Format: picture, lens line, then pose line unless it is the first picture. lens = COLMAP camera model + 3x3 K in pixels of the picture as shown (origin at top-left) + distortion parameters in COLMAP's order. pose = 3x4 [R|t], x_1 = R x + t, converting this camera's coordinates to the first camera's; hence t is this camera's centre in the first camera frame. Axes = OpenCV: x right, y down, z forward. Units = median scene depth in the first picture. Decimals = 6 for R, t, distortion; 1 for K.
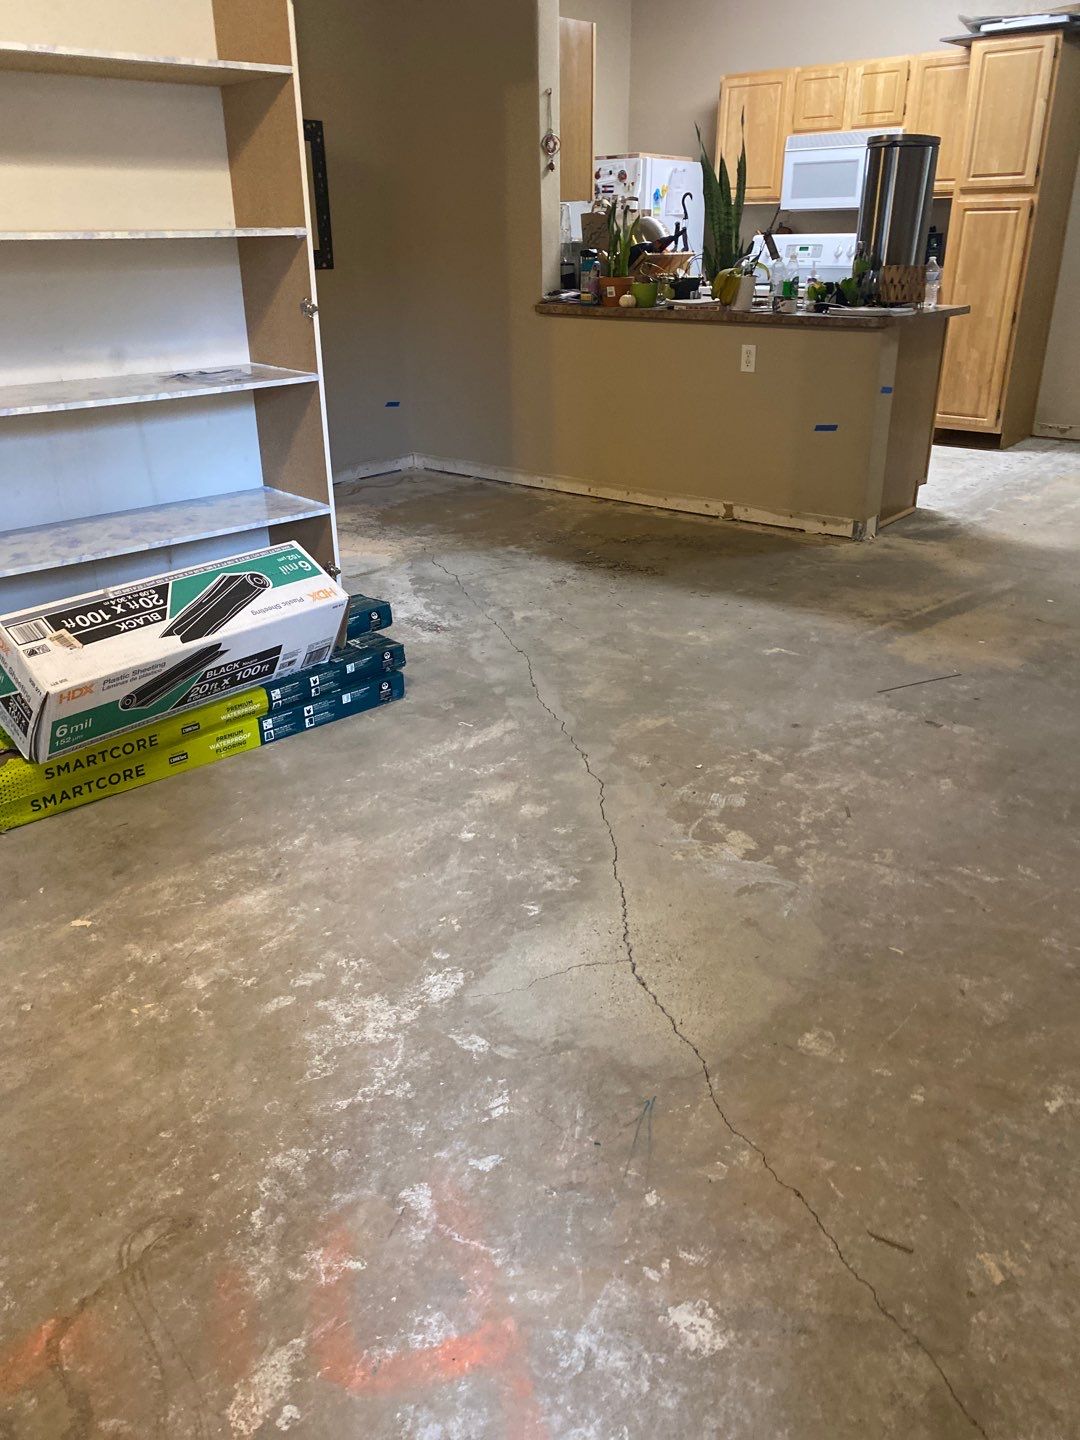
lens RADIAL K [[1078.9, 0, 498.4], [0, 1078.9, 716.5], [0, 0, 1]] dist [0.181924, -0.450637]
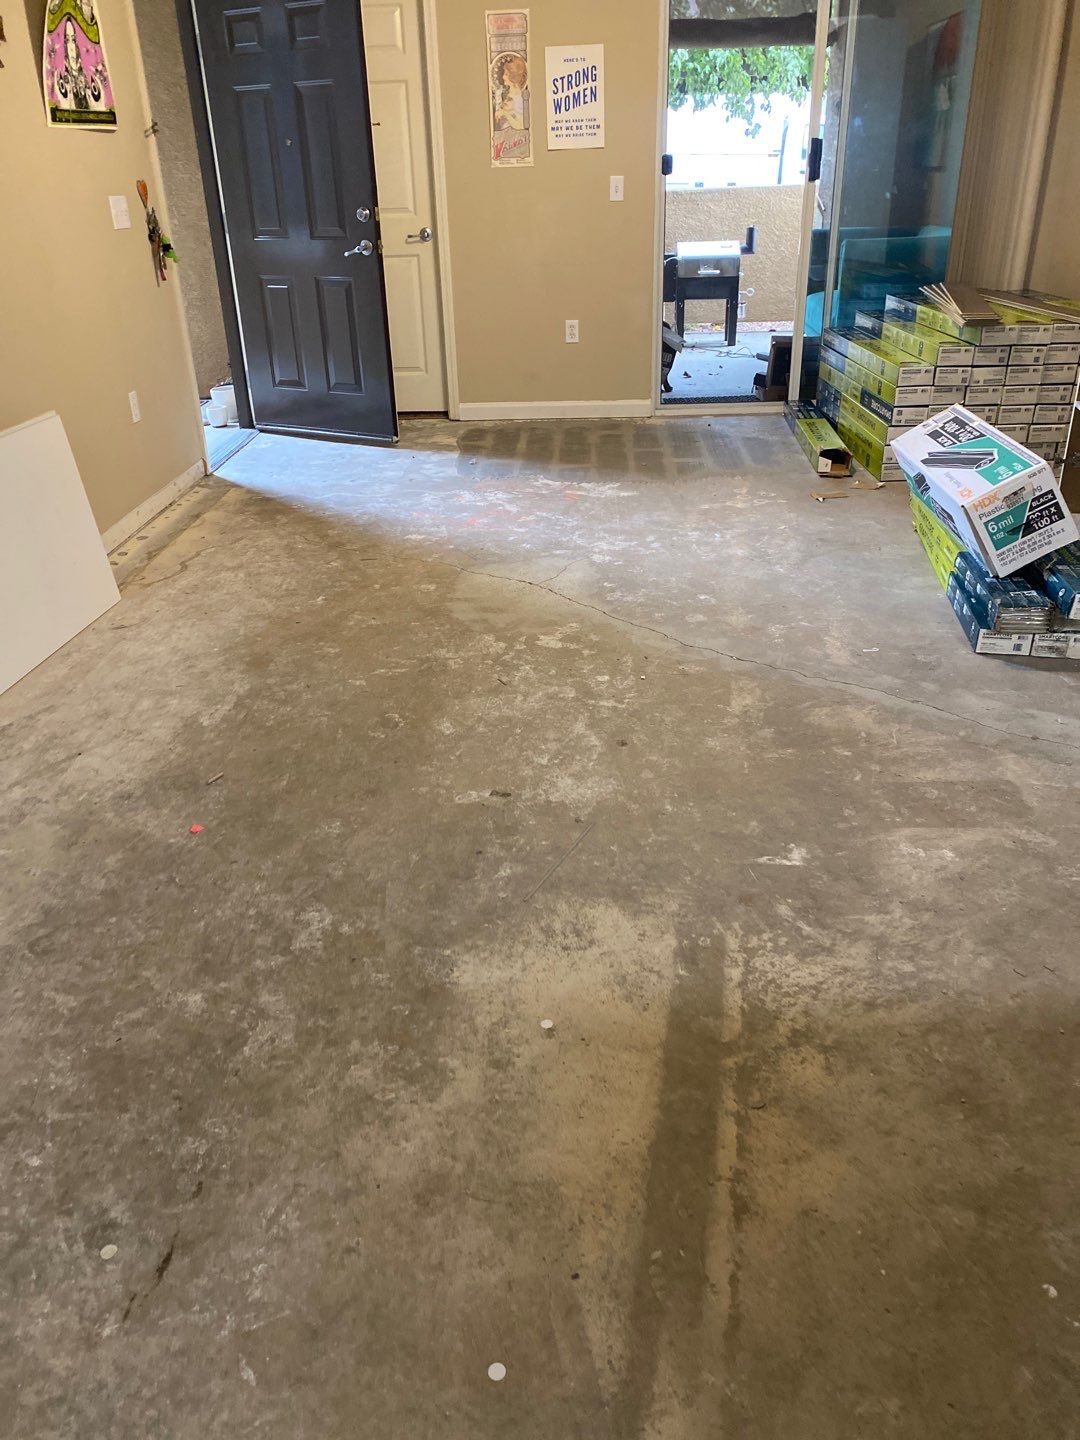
lens RADIAL K [[1092.5, 0, 540.0], [0, 1092.5, 720.0], [0, 0, 1]] dist [0.111139, -0.218938]
pose [[-0.777360, 0.315542, -0.544191, 0.812265], [-0.213591, 0.681299, 0.700151, -0.619458], [0.591684, 0.660504, -0.462218, 1.376796]]
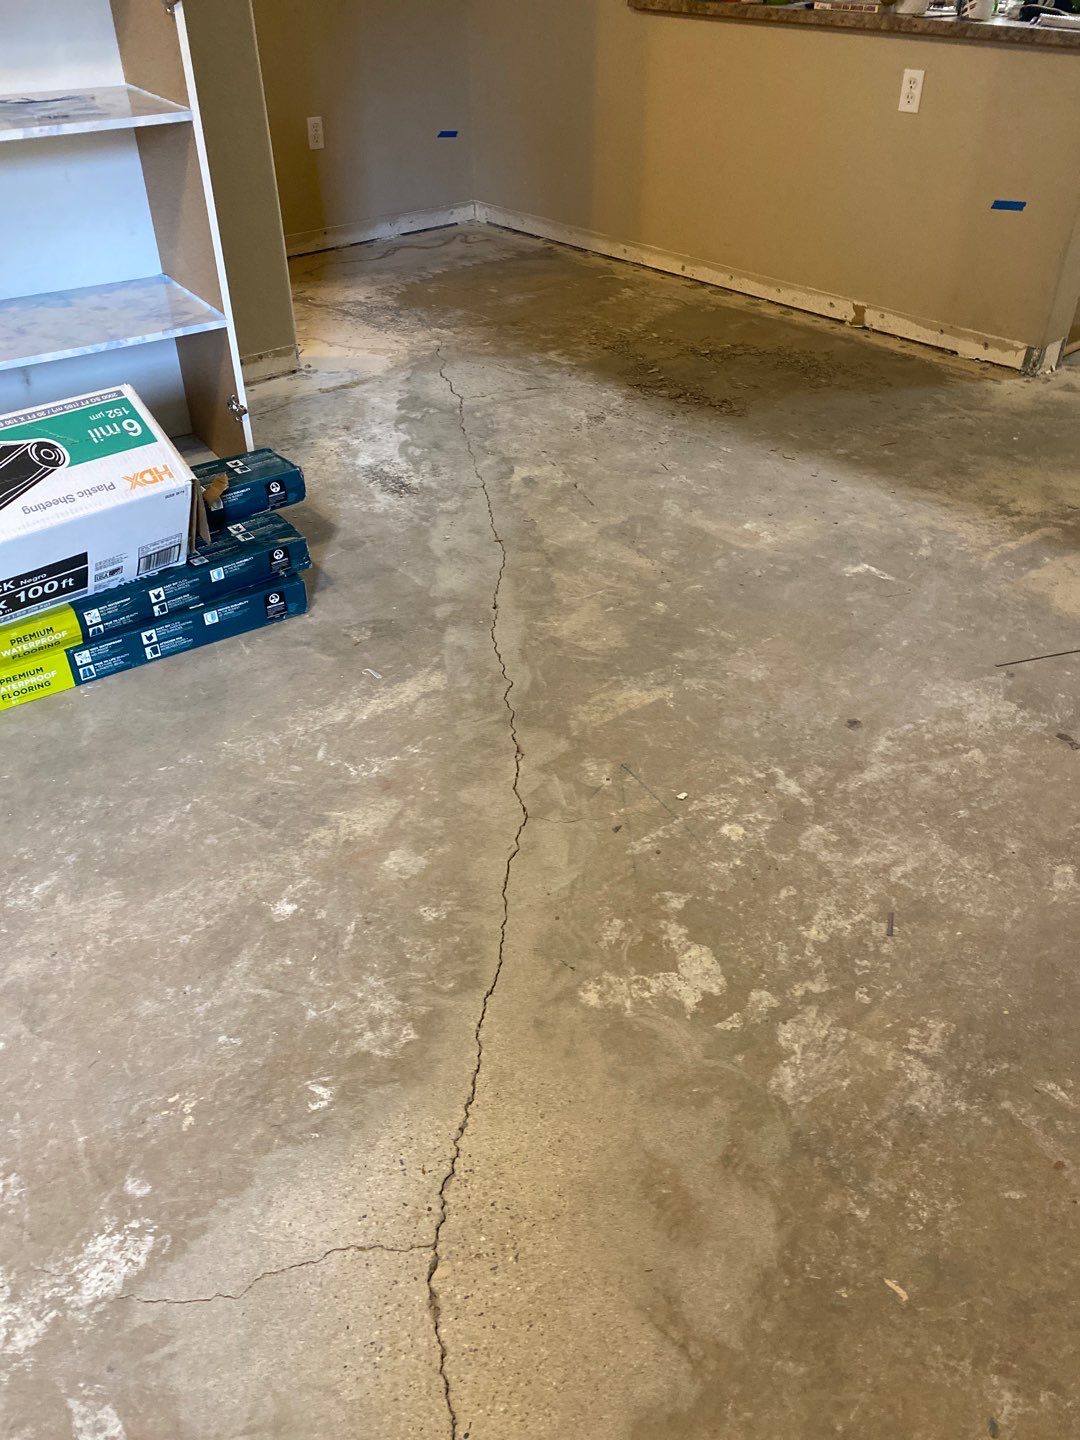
lens RADIAL K [[1083.7, 0, 507.6], [0, 1083.7, 719.6], [0, 0, 1]] dist [0.037469, -0.041336]
pose [[0.990200, 0.092839, -0.104328, 0.135239], [-0.066621, 0.970579, 0.231382, -0.134344], [0.122740, -0.222164, 0.967253, 0.342521]]
